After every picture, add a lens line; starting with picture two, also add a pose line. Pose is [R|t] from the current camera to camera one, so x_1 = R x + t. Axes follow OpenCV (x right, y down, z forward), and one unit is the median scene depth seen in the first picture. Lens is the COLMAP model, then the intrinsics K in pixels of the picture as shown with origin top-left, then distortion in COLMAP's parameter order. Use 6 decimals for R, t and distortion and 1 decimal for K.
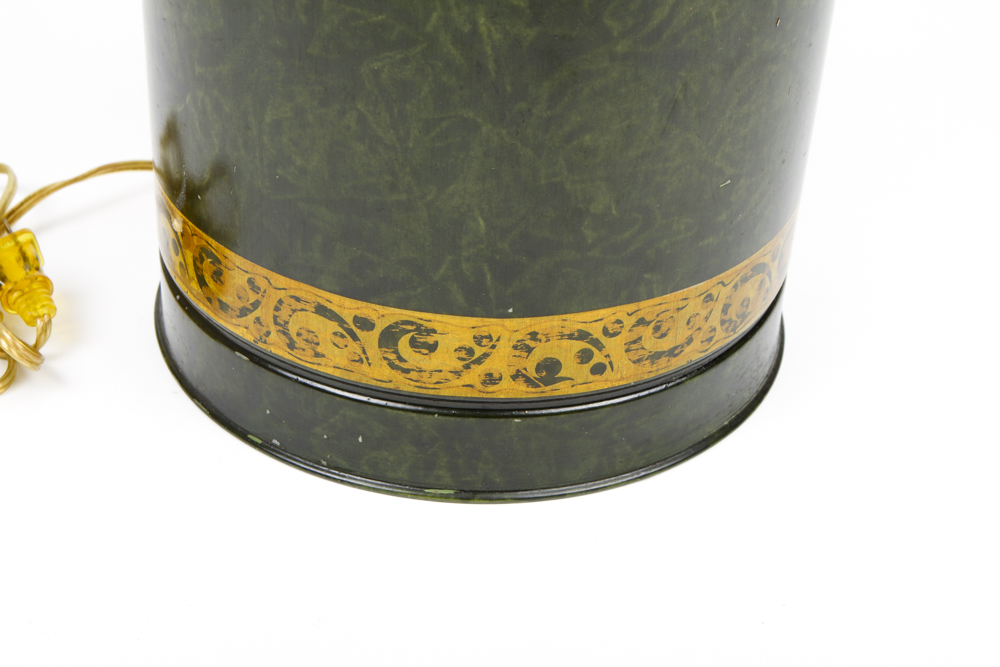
lens RADIAL K [[1671.5, 0, 498.7], [0, 1671.5, 334.0], [0, 0, 1]] dist [-0.022545, 0.000000]
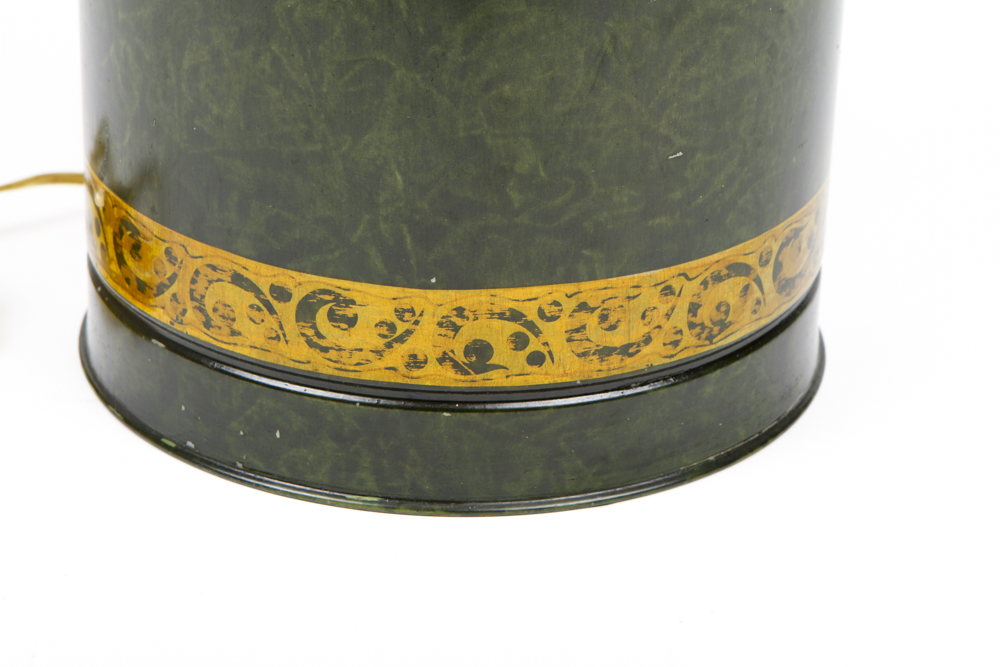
lens RADIAL K [[3264.6, 0, 500.6], [0, 3264.6, 333.5], [0, 0, 1]] dist [0.447948, 0.000000]
pose [[0.989236, 0.037093, -0.141553, 0.298057], [-0.059793, 0.985361, -0.159649, 0.298574], [0.133559, 0.166394, 0.976972, -0.751650]]
